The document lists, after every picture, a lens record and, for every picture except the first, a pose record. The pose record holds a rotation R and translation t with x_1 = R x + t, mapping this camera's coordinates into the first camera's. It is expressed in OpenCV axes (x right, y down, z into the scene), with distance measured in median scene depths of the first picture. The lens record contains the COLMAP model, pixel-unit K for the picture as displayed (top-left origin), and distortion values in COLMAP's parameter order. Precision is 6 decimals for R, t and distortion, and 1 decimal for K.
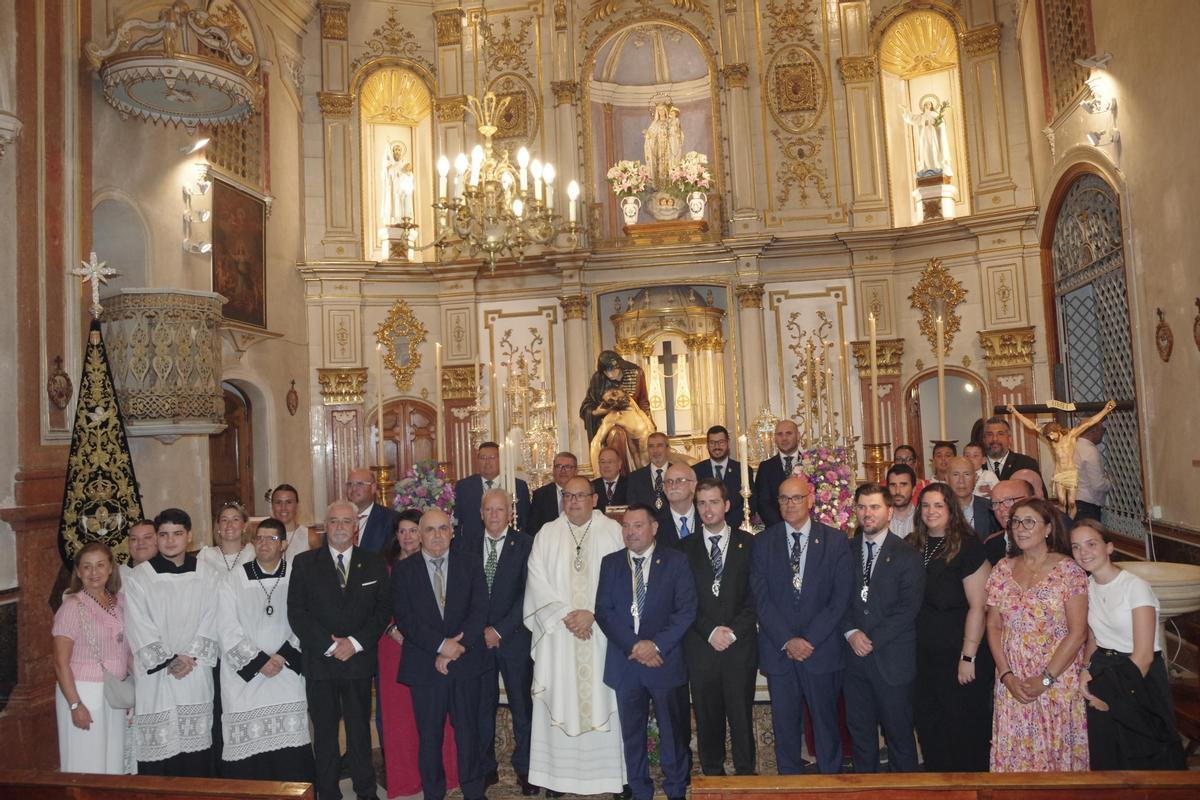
lens RADIAL K [[852.2, 0, 586.3], [0, 852.2, 393.7], [0, 0, 1]] dist [-0.120492, 0.125280]
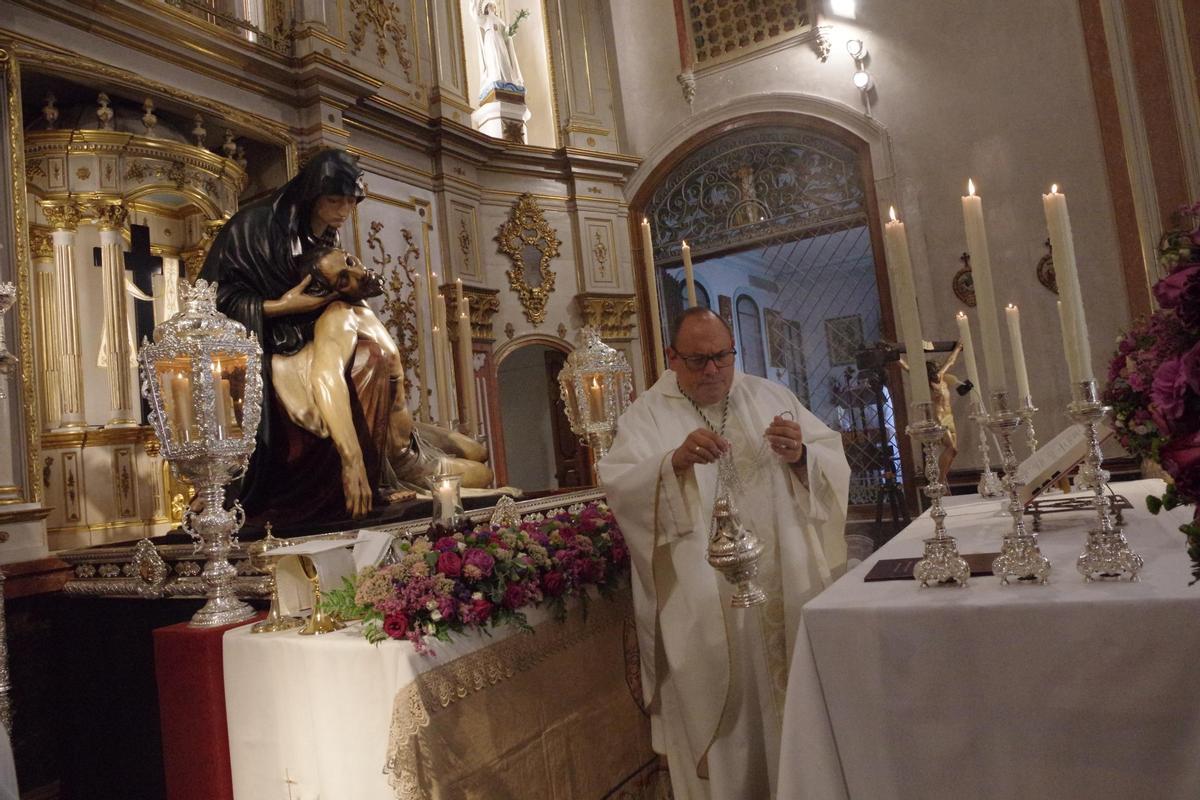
lens RADIAL K [[849.8, 0, 603.8], [0, 849.8, 394.6], [0, 0, 1]] dist [-0.110566, 0.086493]
pose [[0.366282, 0.072612, 0.927666, -0.251098], [0.037265, 0.995006, -0.092597, 0.091713], [-0.929757, 0.068486, 0.361747, 0.656414]]
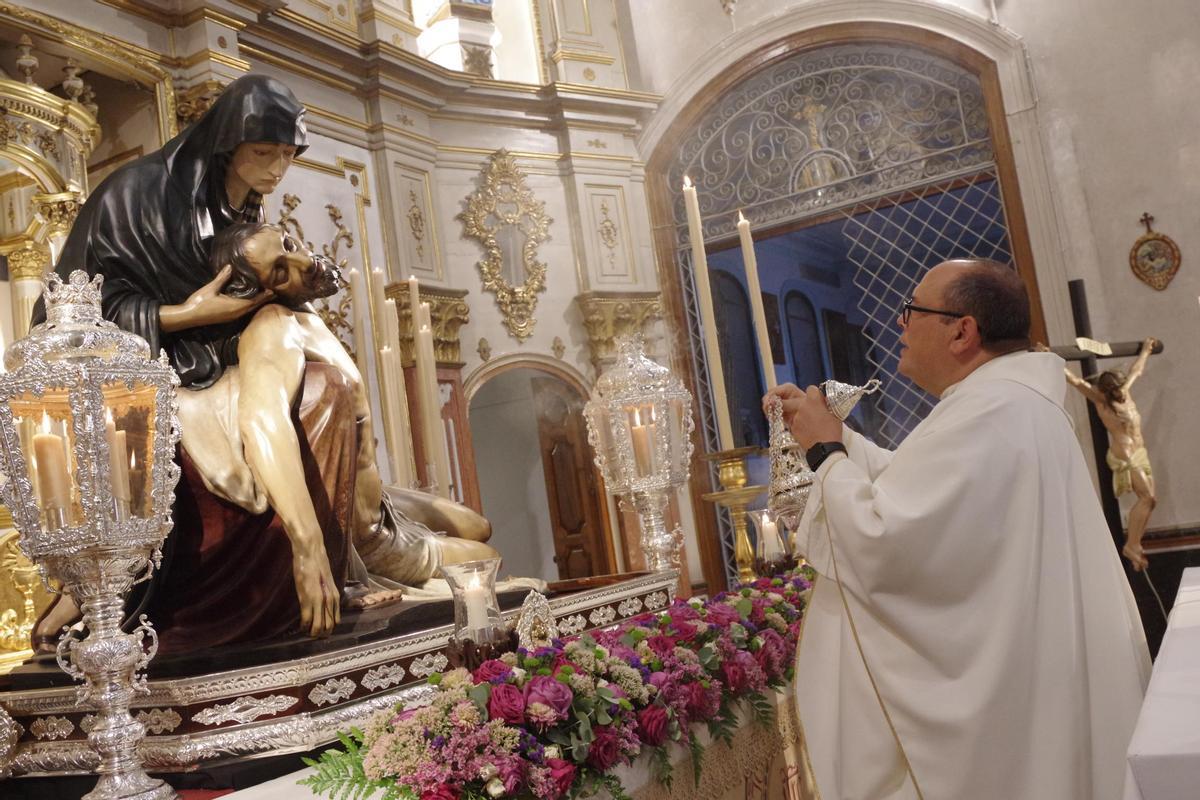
lens RADIAL K [[1197.7, 0, 603.2], [0, 1197.7, 393.1], [0, 0, 1]] dist [-0.052078, 0.084226]
pose [[0.347585, 0.098251, 0.932487, -0.241169], [0.074154, 0.988500, -0.131794, 0.090365], [-0.934712, 0.114957, 0.336302, 0.691023]]
